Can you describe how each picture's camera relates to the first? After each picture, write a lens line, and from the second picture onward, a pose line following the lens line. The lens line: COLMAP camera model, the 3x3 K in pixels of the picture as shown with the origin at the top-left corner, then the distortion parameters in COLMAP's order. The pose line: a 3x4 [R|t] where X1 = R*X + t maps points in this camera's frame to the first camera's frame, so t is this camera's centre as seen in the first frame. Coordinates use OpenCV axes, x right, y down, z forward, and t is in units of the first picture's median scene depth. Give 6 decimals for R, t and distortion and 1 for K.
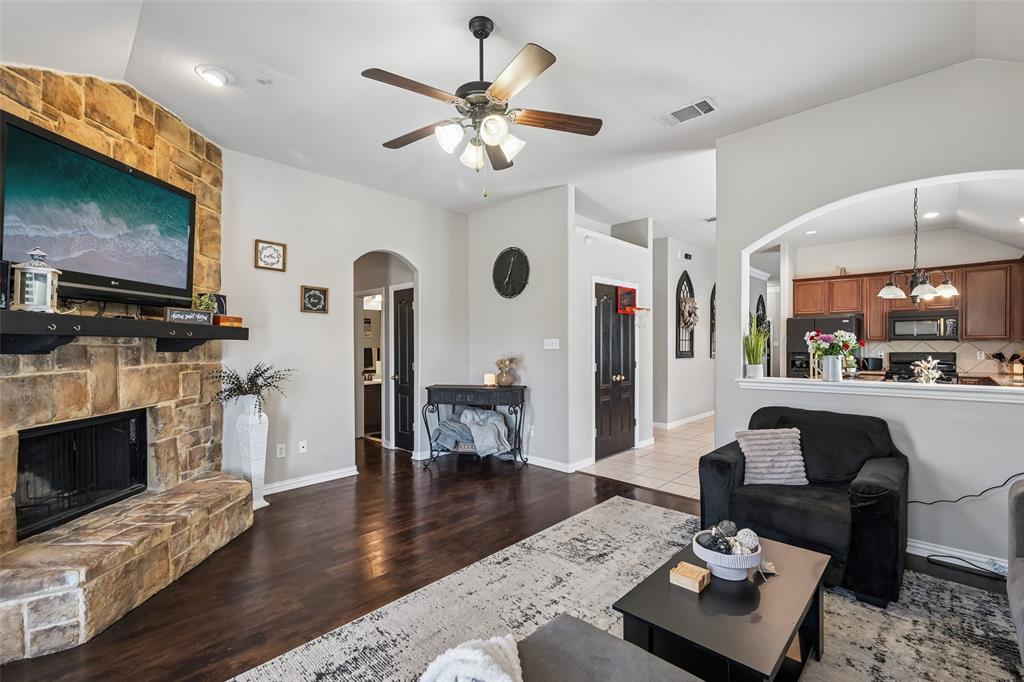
lens RADIAL K [[444.6, 0, 512.0], [0, 444.6, 341.0], [0, 0, 1]] dist [0.000306, 0.000037]
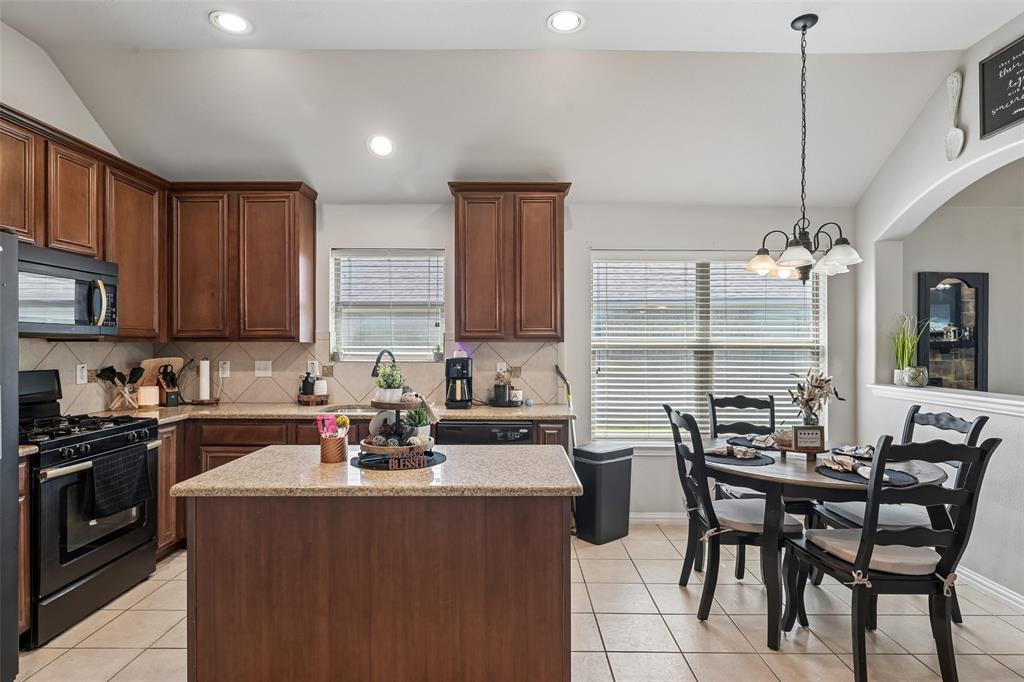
lens RADIAL K [[532.6, 0, 512.0], [0, 532.6, 341.0], [0, 0, 1]] dist [0.001372, -0.000223]
pose [[-0.691202, 0.008554, 0.722611, 0.392896], [-0.005740, 0.999833, -0.017326, 0.007164], [-0.722638, -0.016124, -0.691038, 1.070262]]
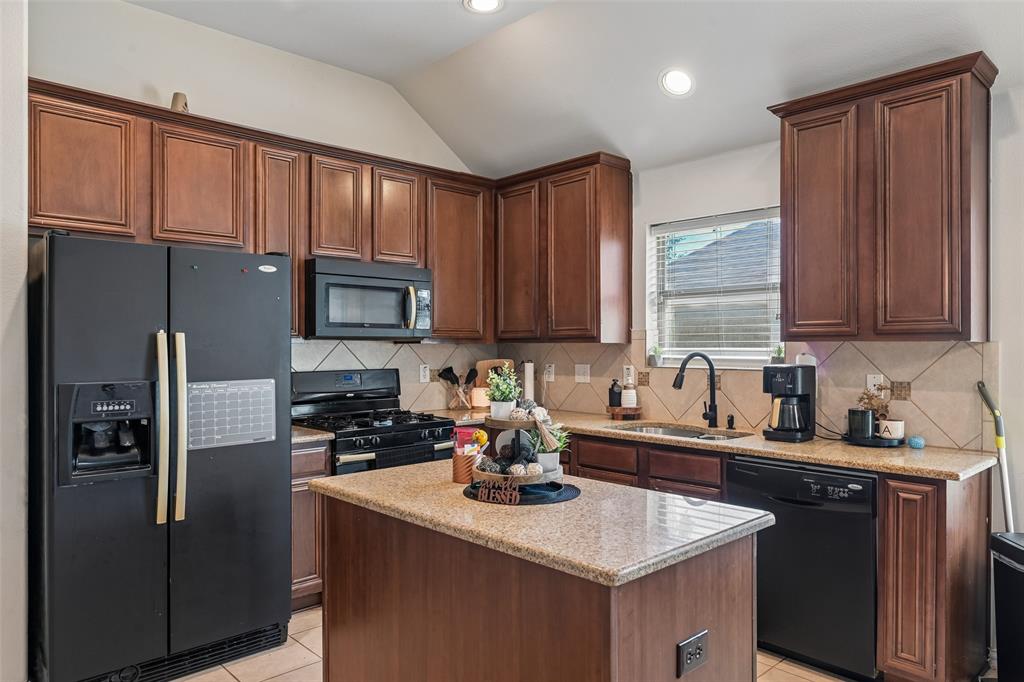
lens RADIAL K [[680.8, 0, 512.0], [0, 680.8, 341.0], [0, 0, 1]] dist [0.002227, 0.001025]
pose [[0.049776, 0.009552, 0.998715, 0.345219], [-0.008429, 0.999923, -0.009143, 0.004306], [-0.998725, -0.007963, 0.049852, 0.883799]]
